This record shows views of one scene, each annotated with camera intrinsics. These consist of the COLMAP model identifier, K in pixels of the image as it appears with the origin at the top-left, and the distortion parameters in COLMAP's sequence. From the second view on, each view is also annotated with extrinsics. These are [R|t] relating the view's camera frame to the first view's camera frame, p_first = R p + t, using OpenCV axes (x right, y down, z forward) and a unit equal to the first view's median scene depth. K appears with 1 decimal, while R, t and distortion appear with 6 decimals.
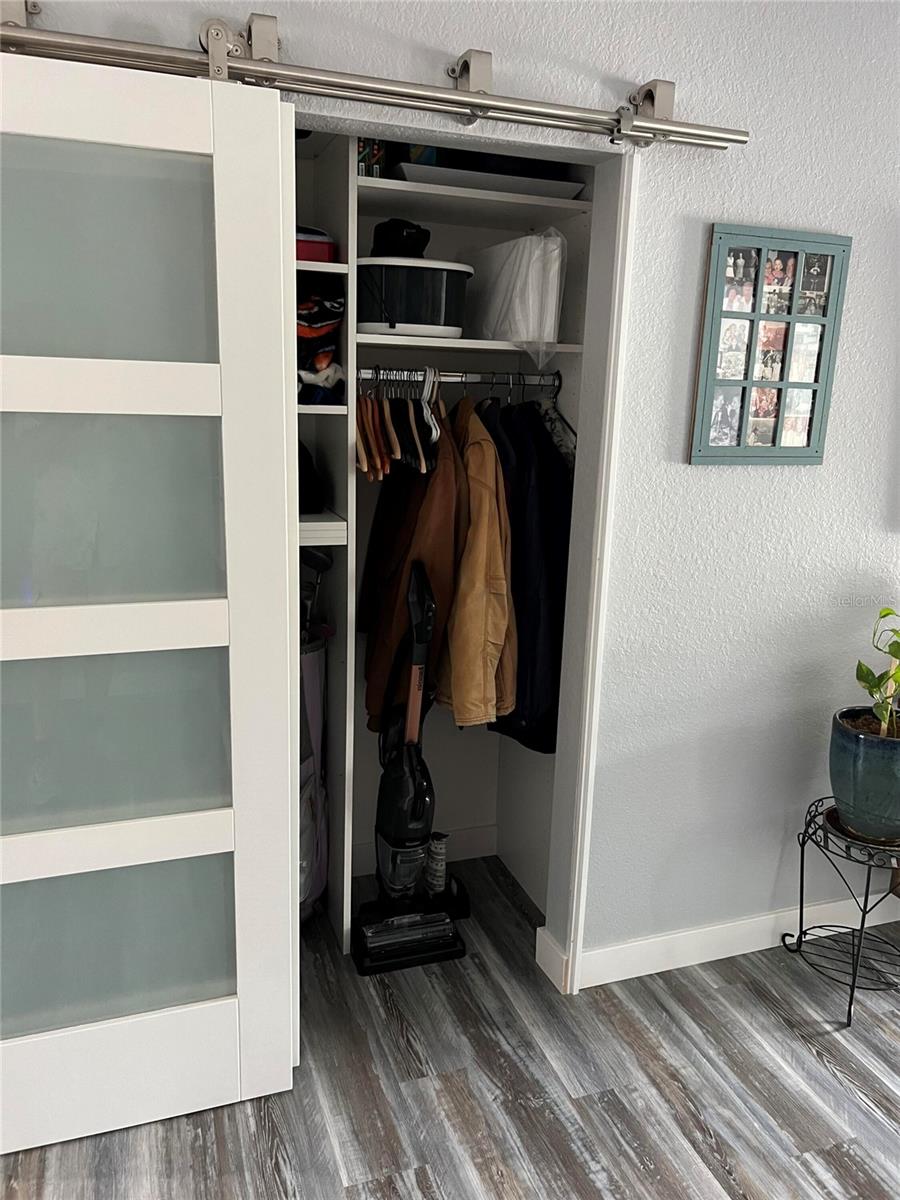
lens RADIAL K [[937.2, 0, 477.8], [0, 937.2, 587.1], [0, 0, 1]] dist [0.064954, -0.052234]
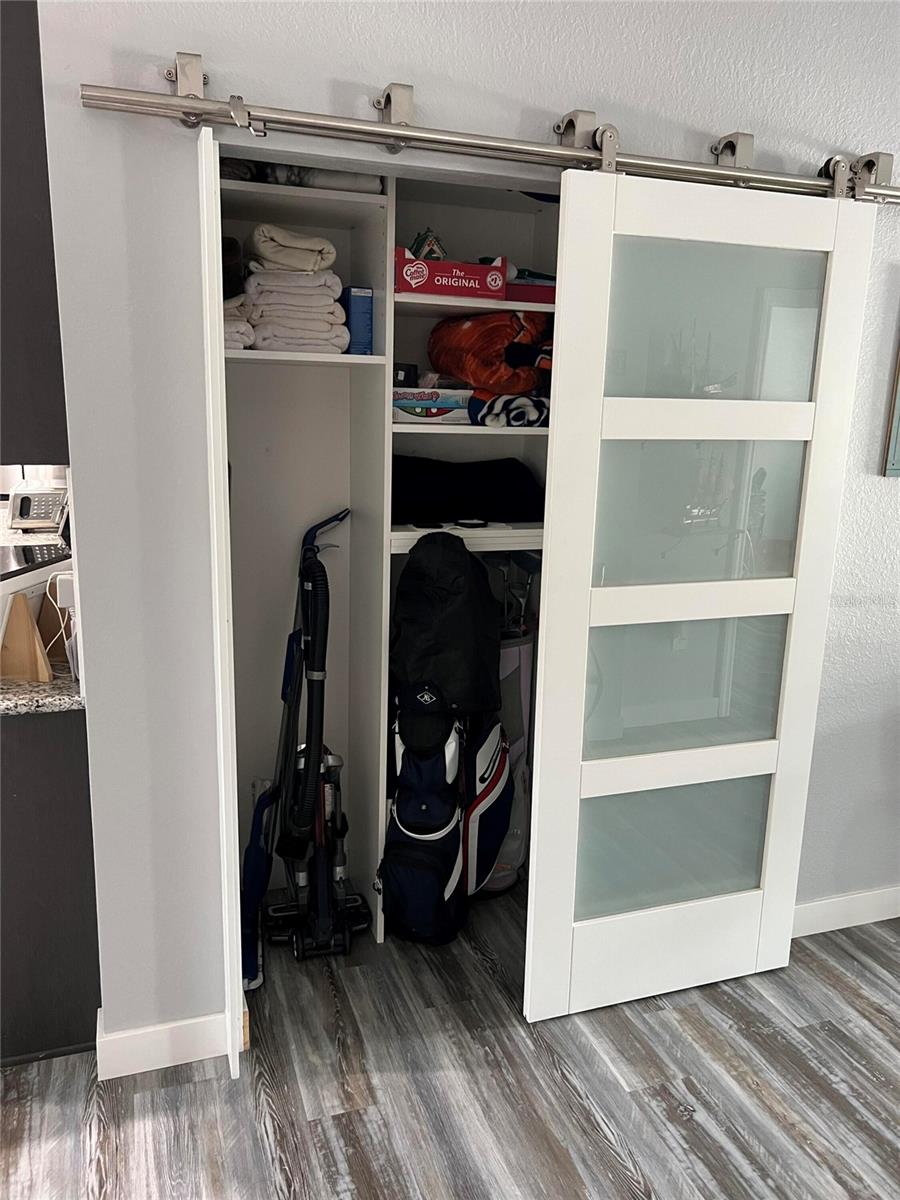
lens RADIAL K [[937.2, 0, 444.8], [0, 937.2, 598.0], [0, 0, 1]] dist [0.064954, -0.052234]
pose [[0.999931, -0.008623, -0.008015, -0.315458], [0.008449, 0.999734, -0.021481, 0.040269], [0.008198, 0.021412, 0.999737, -0.166890]]
